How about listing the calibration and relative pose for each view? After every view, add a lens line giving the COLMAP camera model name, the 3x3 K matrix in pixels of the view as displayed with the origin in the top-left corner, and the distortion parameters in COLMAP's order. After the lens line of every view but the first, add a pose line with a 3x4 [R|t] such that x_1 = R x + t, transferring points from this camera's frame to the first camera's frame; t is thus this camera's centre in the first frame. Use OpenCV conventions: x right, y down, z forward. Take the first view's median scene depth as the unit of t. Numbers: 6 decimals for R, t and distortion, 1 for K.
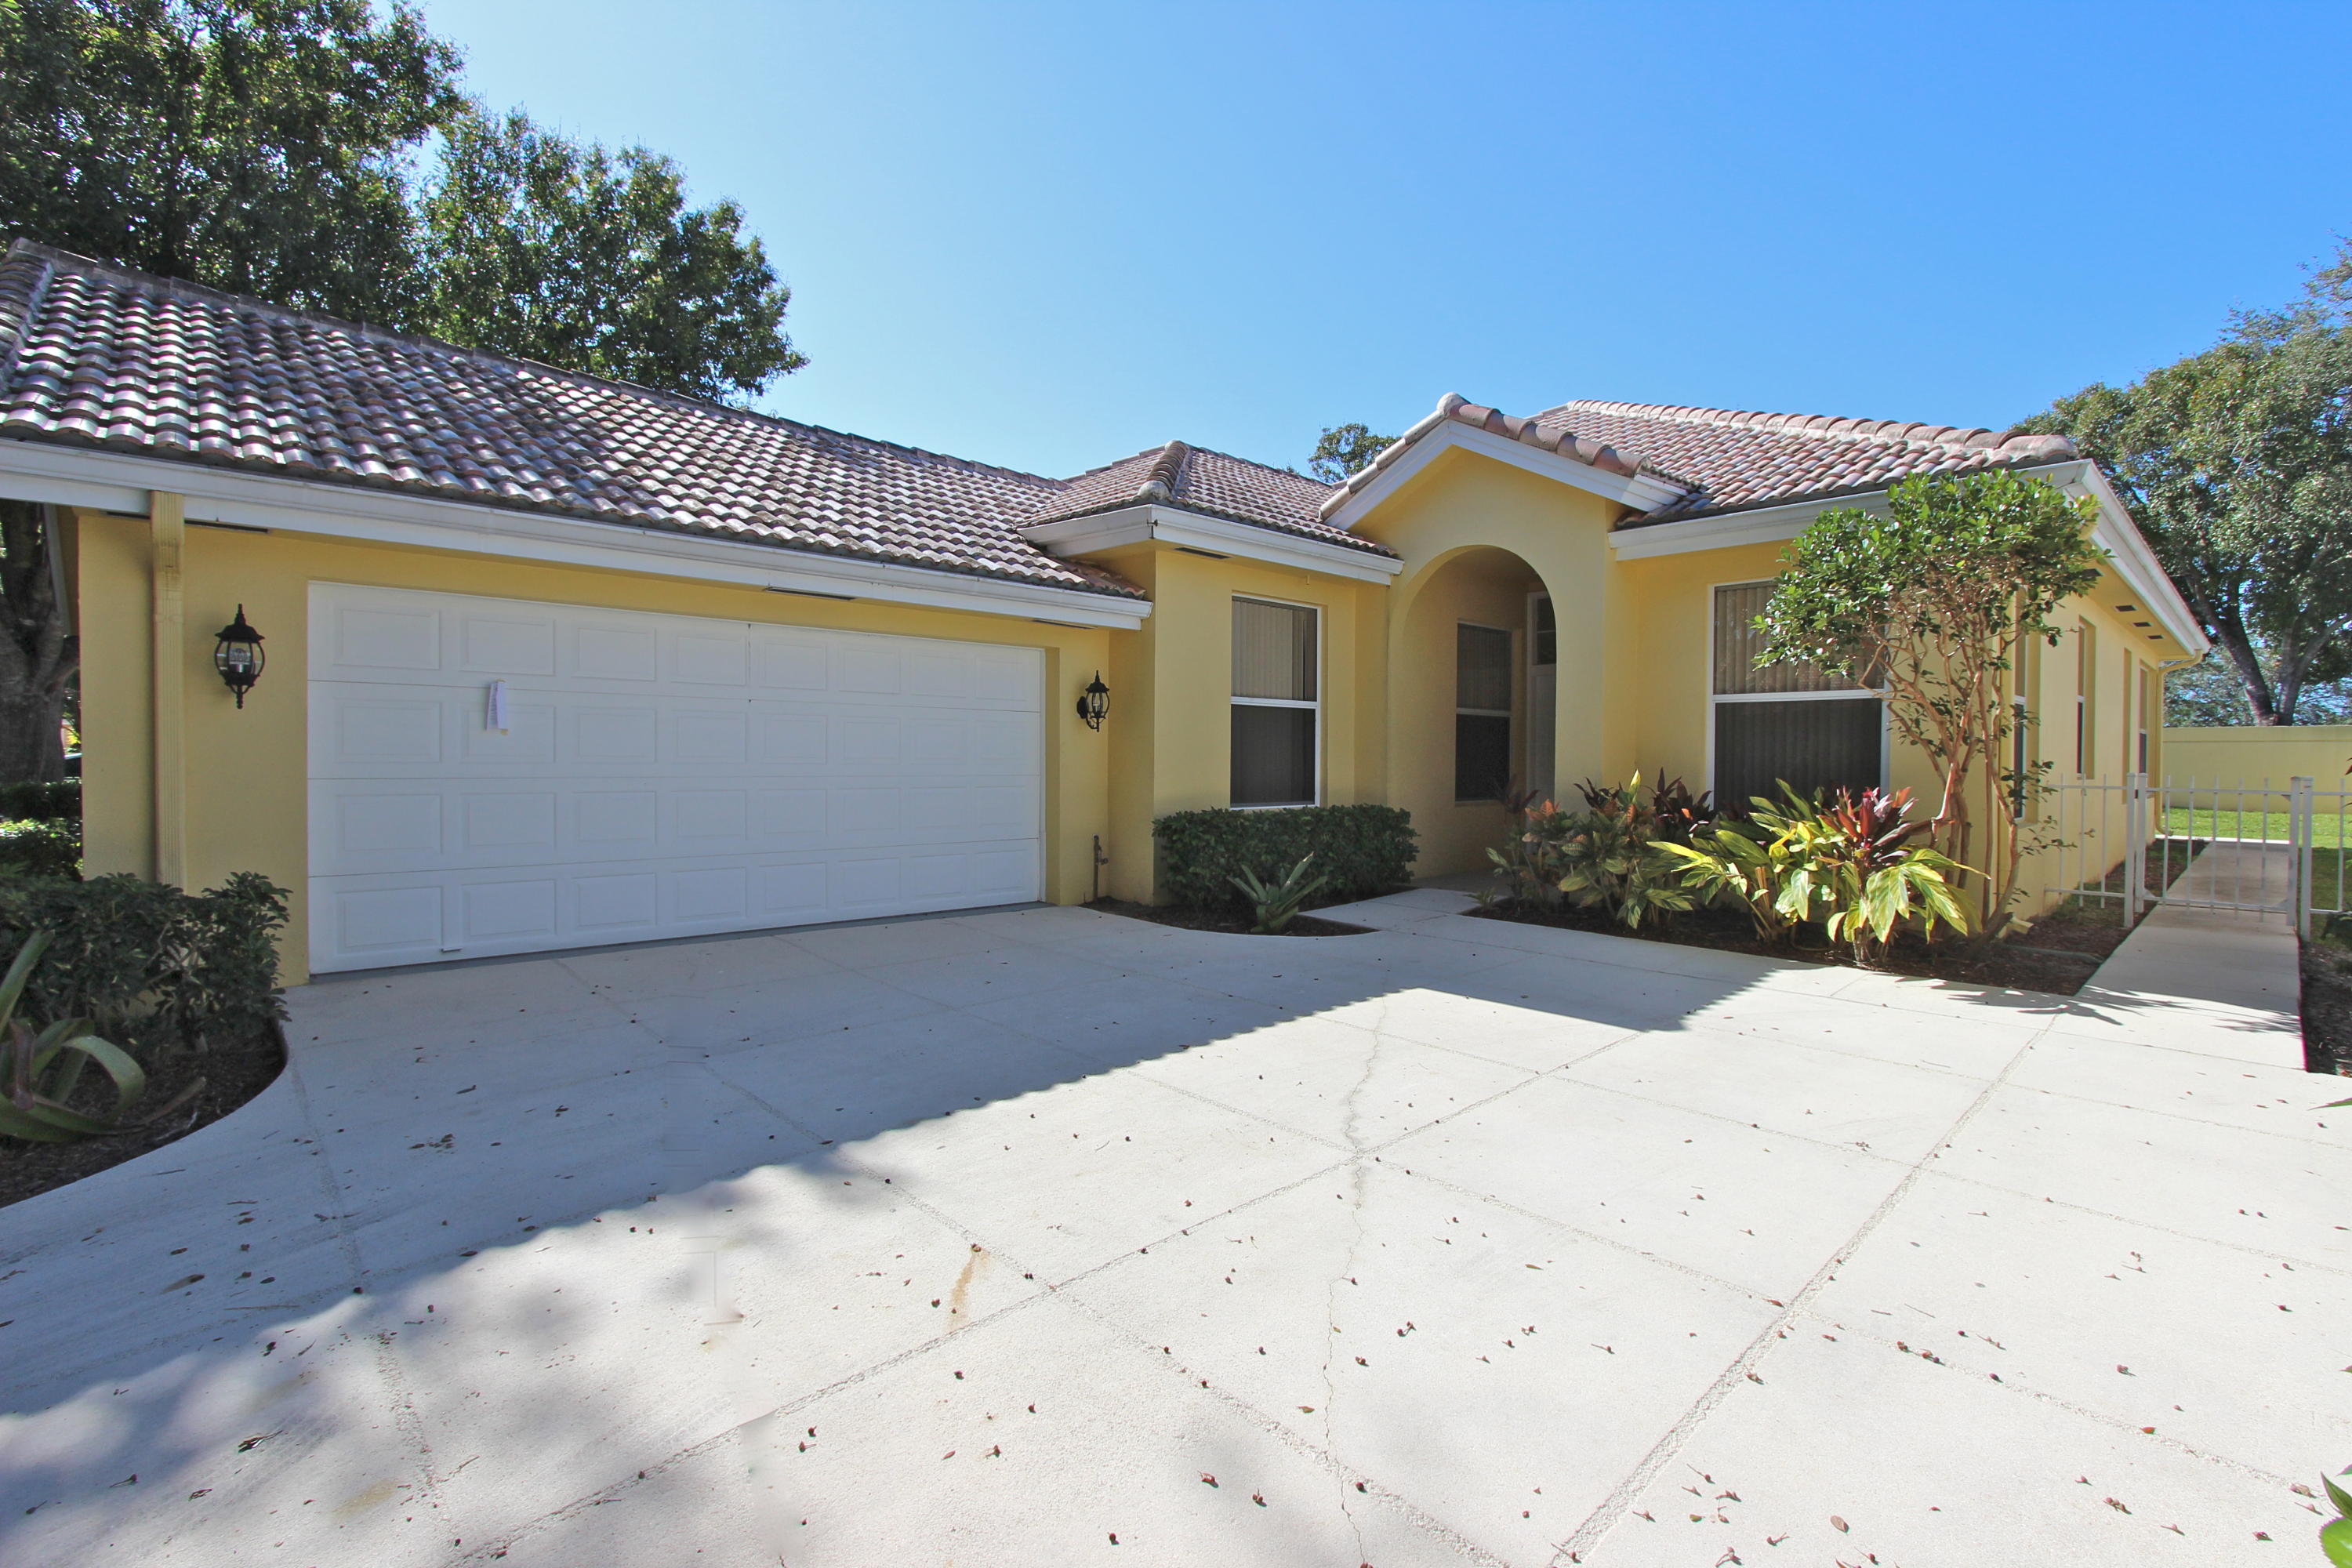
lens RADIAL K [[1075.9, 0, 1176.0], [0, 1075.9, 784.0], [0, 0, 1]] dist [-0.014917, 0.000993]
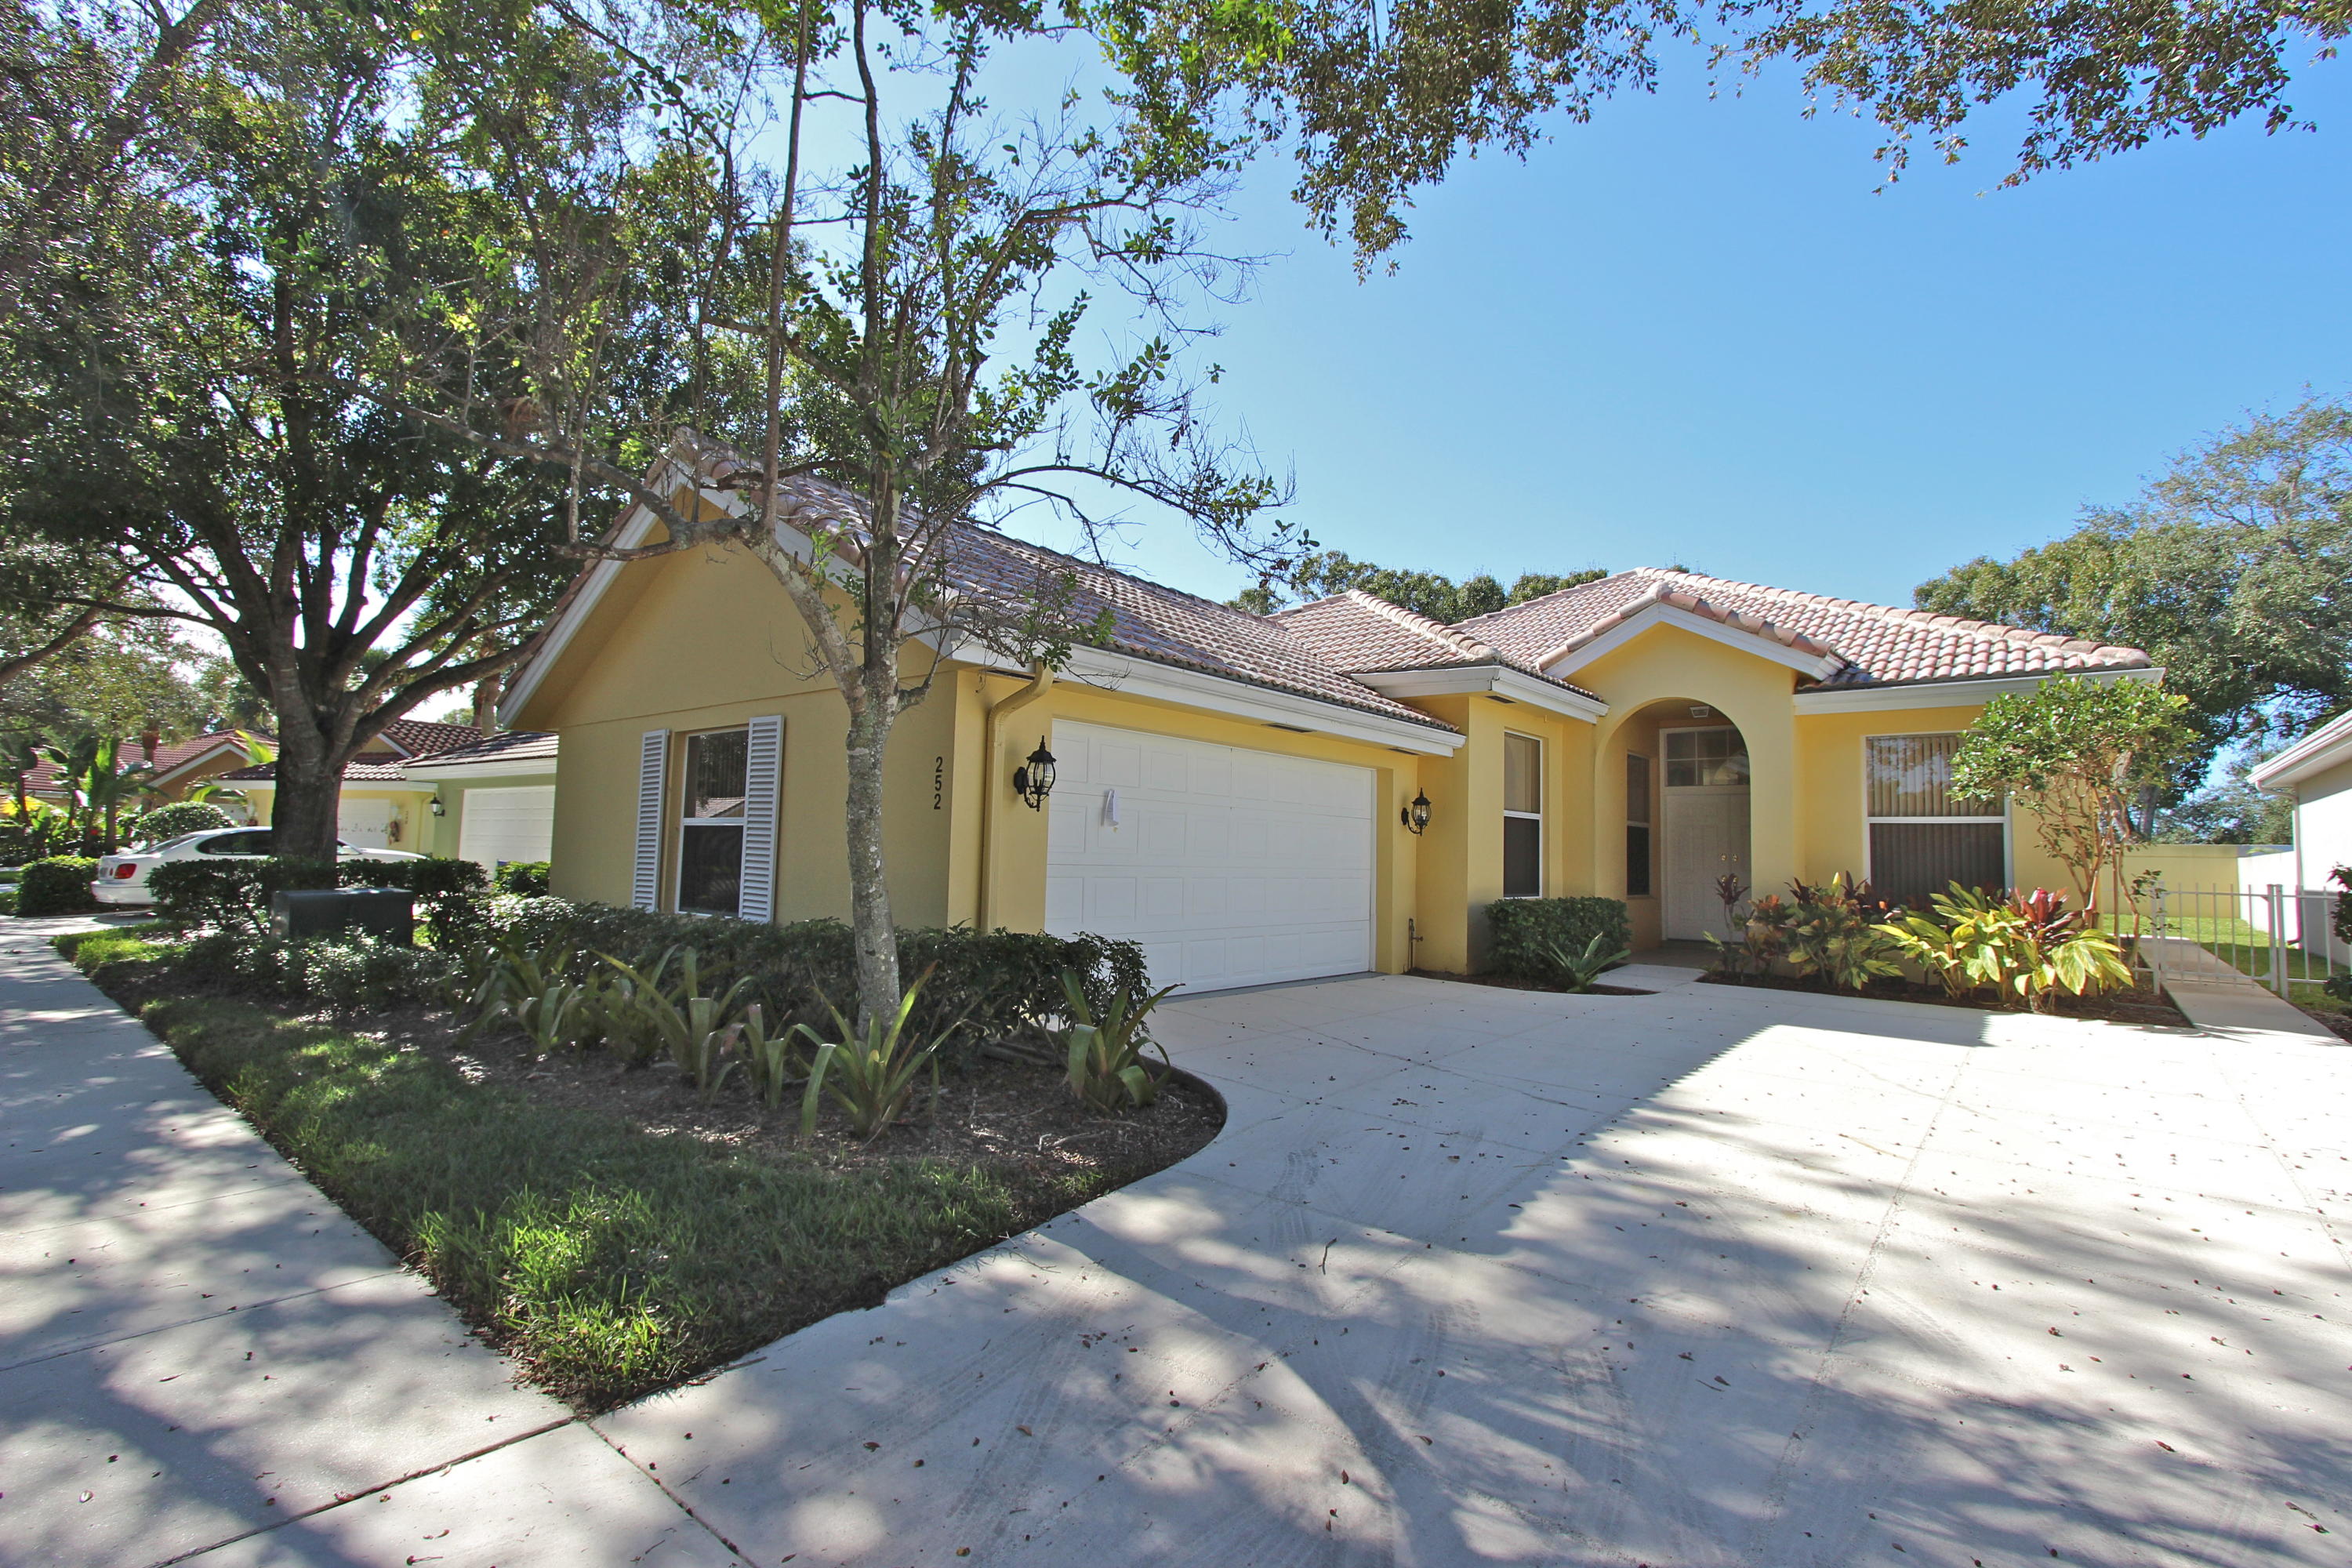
lens RADIAL K [[1075.9, 0, 1176.0], [0, 1075.9, 784.0], [0, 0, 1]] dist [-0.014917, 0.000993]
pose [[0.993774, 0.025639, 0.108424, -0.497988], [-0.016021, 0.995933, -0.088664, 0.008026], [-0.110256, 0.086375, 0.990143, -0.228155]]
